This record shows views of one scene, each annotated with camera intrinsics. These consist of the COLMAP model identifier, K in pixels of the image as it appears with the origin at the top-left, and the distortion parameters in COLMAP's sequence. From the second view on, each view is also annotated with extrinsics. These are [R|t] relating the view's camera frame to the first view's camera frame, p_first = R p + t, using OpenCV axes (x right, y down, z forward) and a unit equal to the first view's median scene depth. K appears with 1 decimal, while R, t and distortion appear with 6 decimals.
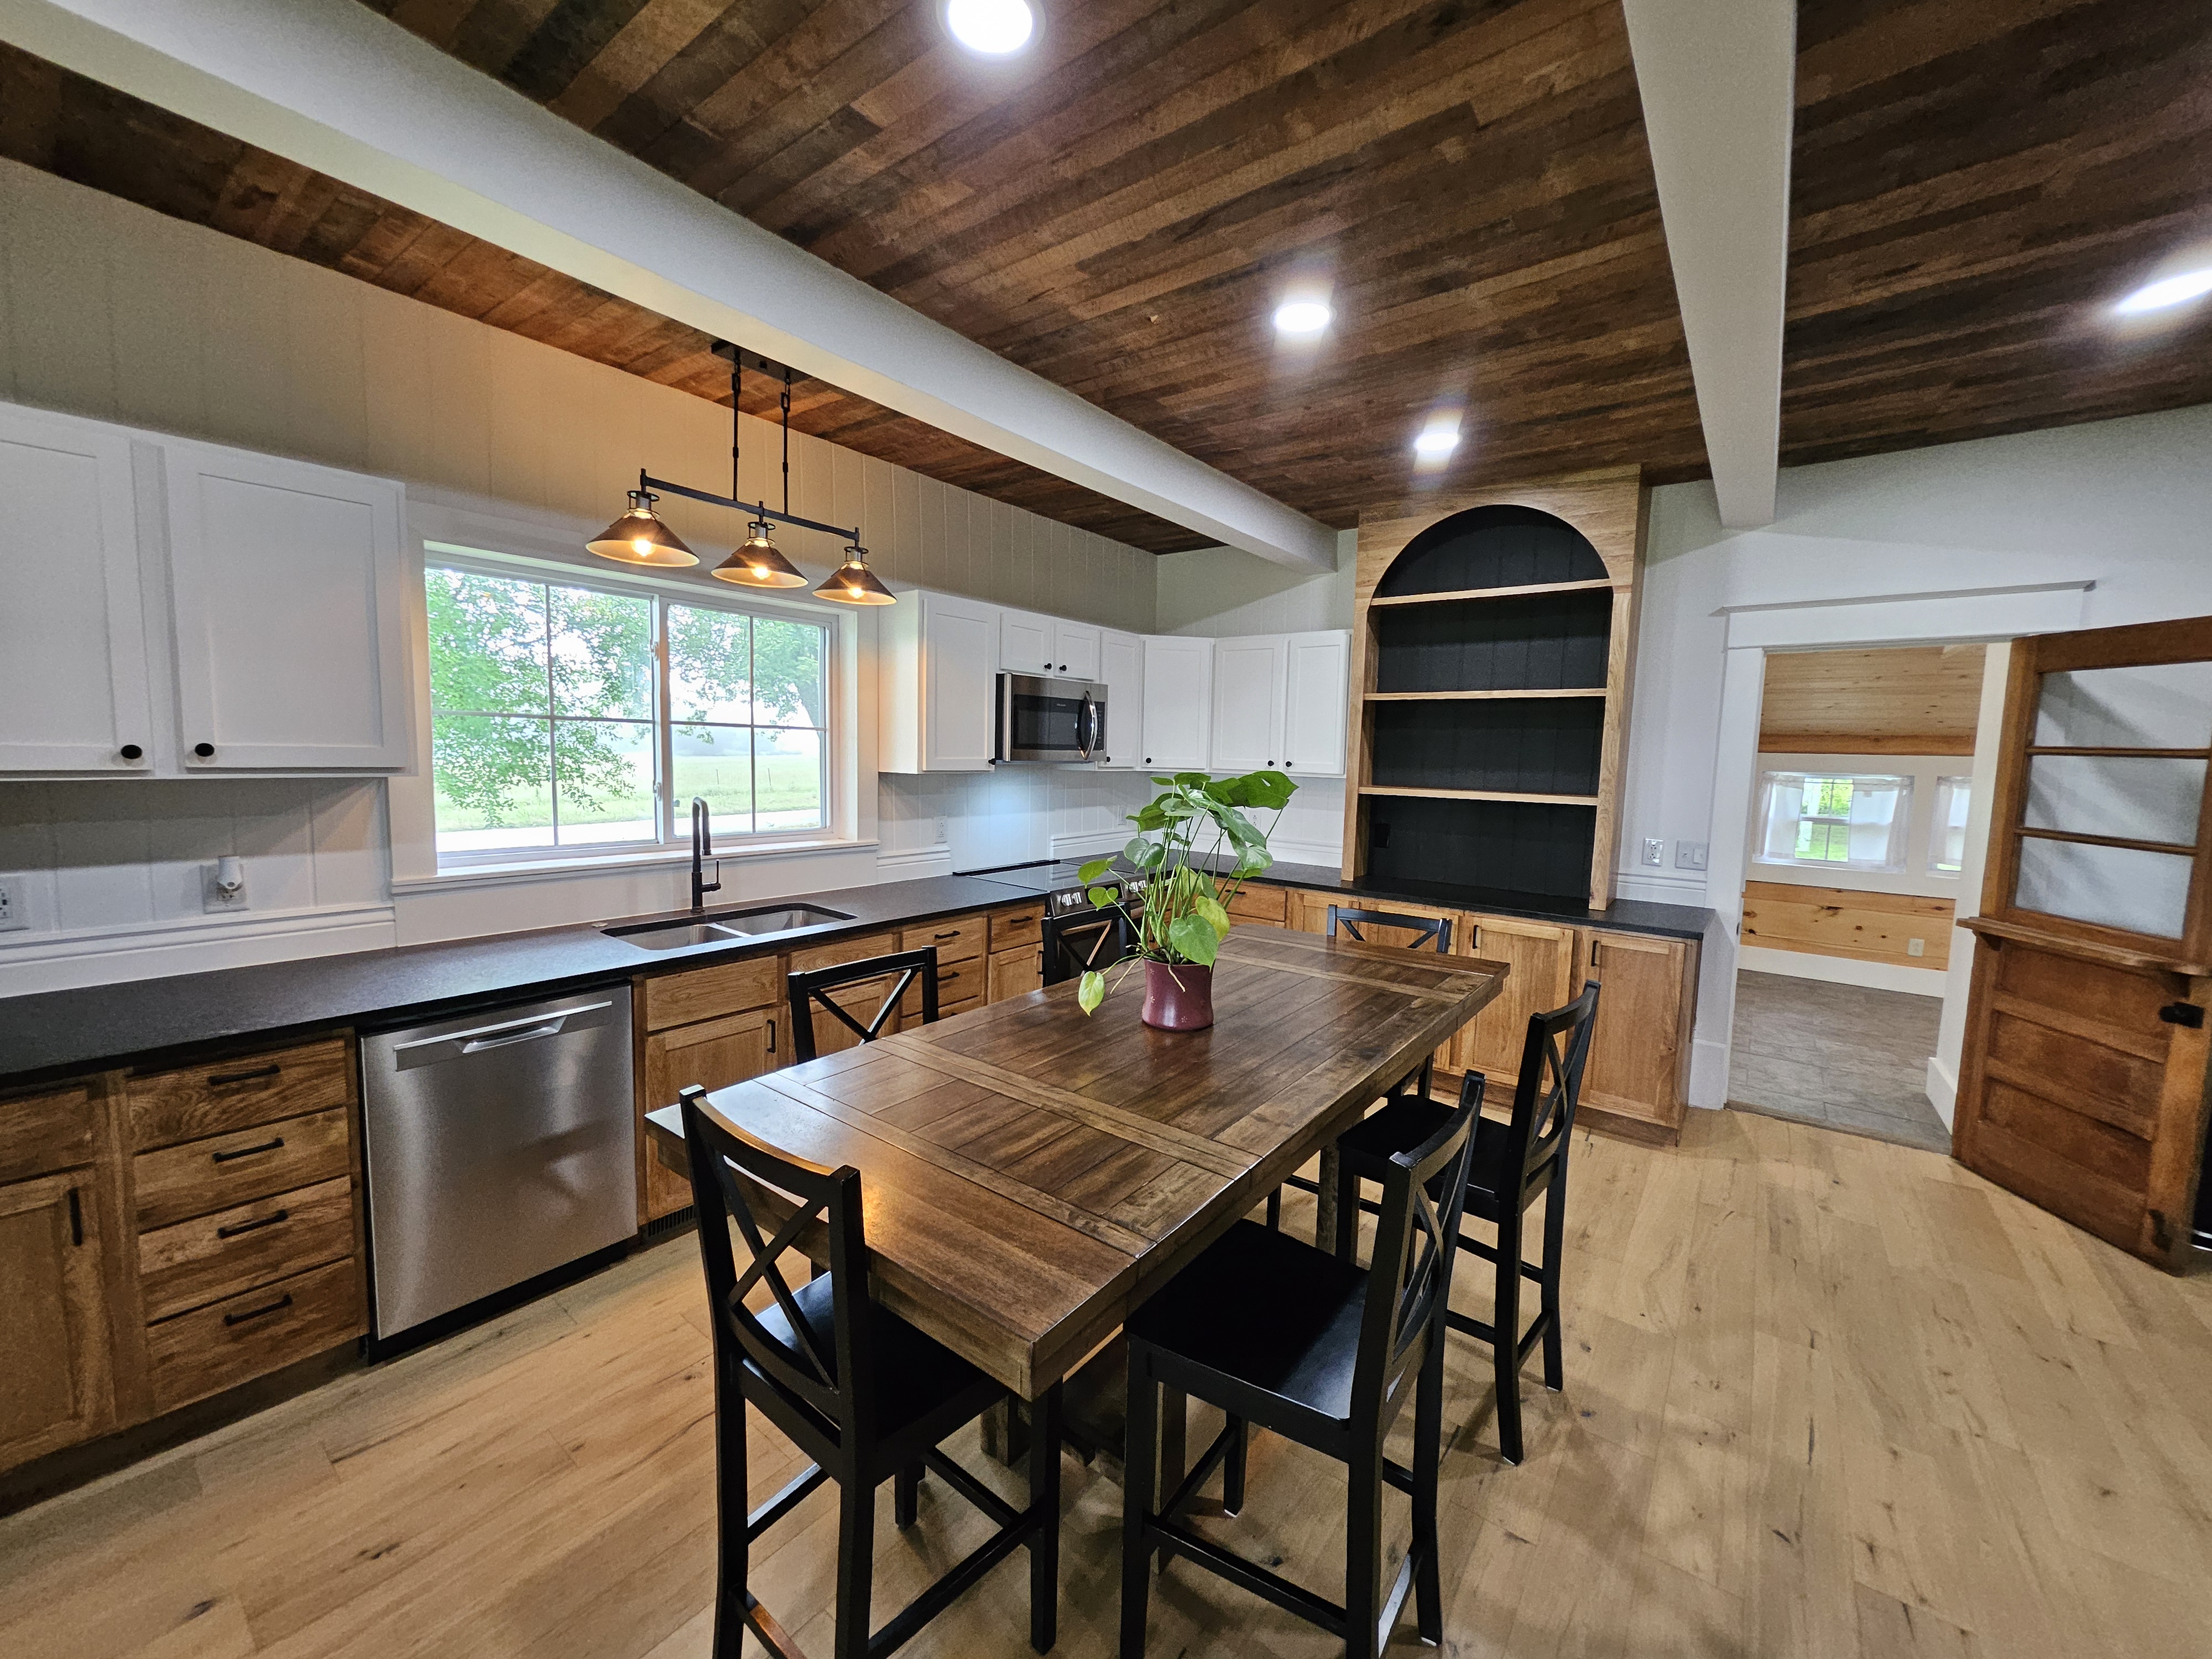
lens RADIAL K [[865.5, 0, 1106.0], [0, 865.5, 825.8], [0, 0, 1]] dist [0.001619, 0.000268]
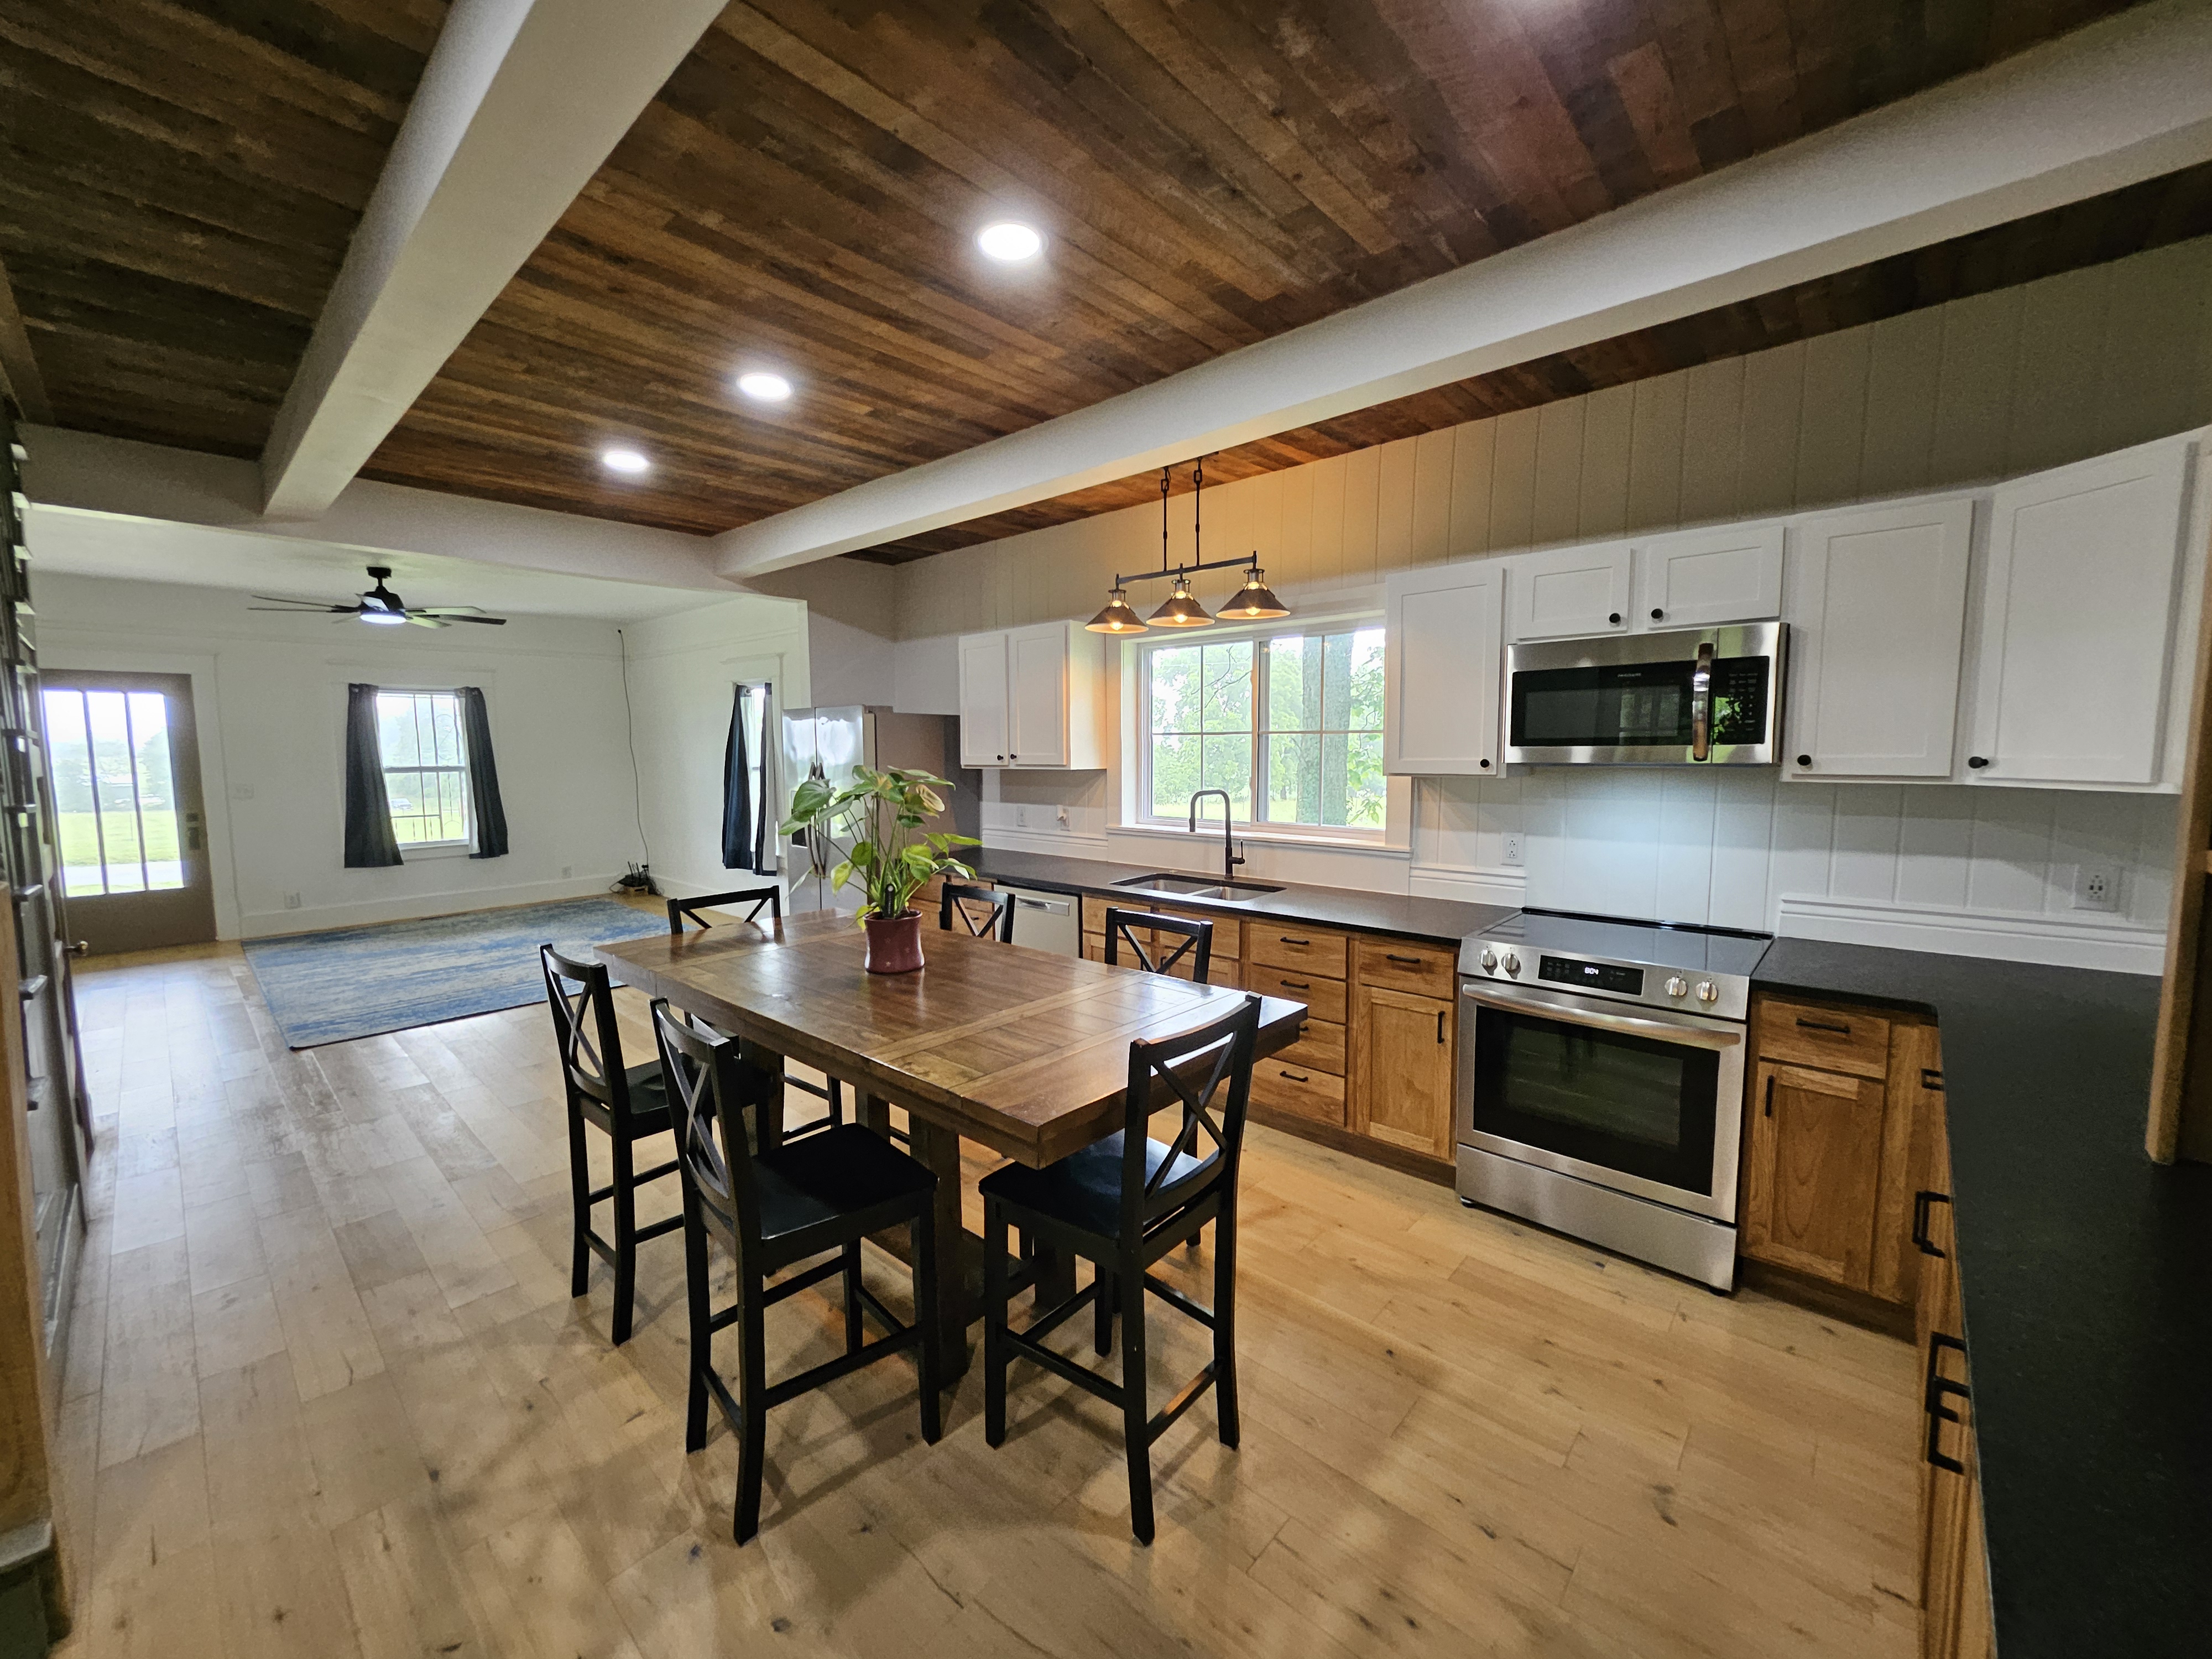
lens RADIAL K [[873.5, 0, 1106.0], [0, 873.5, 829.5], [0, 0, 1]] dist [0.005649, -0.004614]
pose [[-0.083271, 0.071422, -0.993964, 0.784767], [-0.082035, 0.993552, 0.078265, -0.056474], [0.993145, 0.088057, -0.076875, 0.843197]]
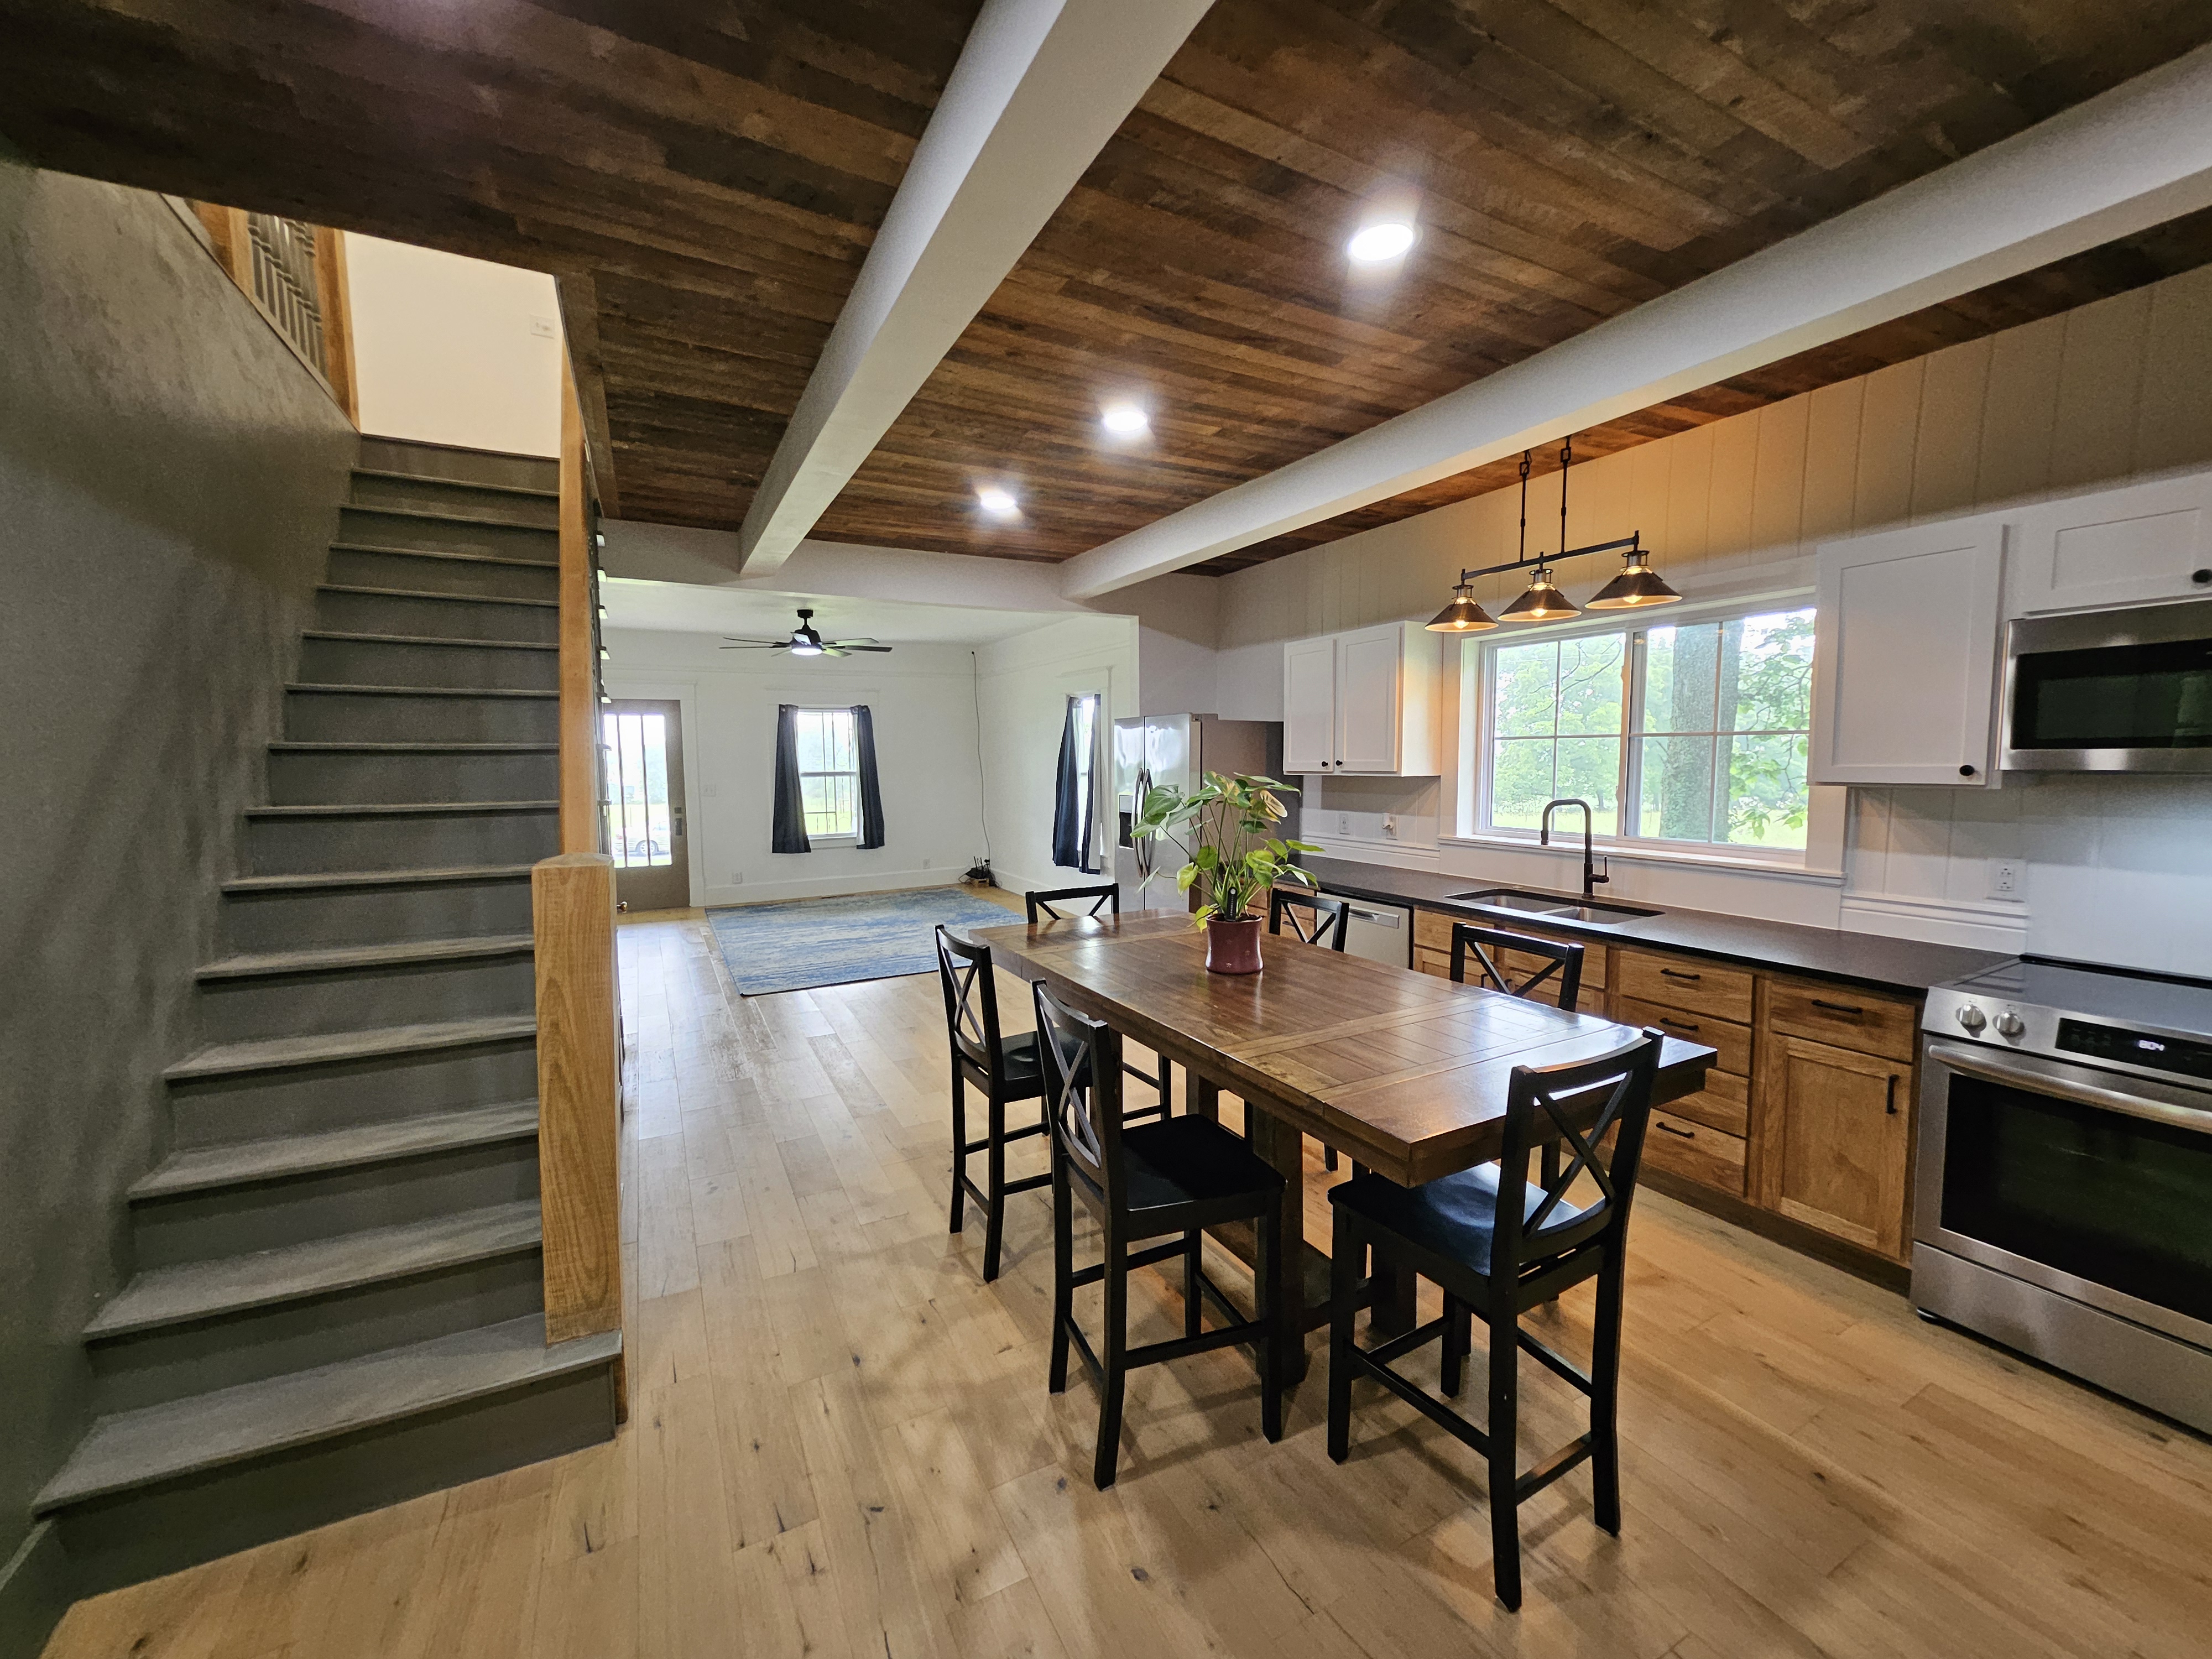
lens RADIAL K [[873.0, 0, 1099.9], [0, 873.0, 827.8], [0, 0, 1]] dist [0.001121, -0.000088]
pose [[-0.416132, 0.056980, -0.907517, 0.803522], [-0.077010, 0.992241, 0.097611, -0.054354], [0.906037, 0.110507, -0.408515, 0.808874]]
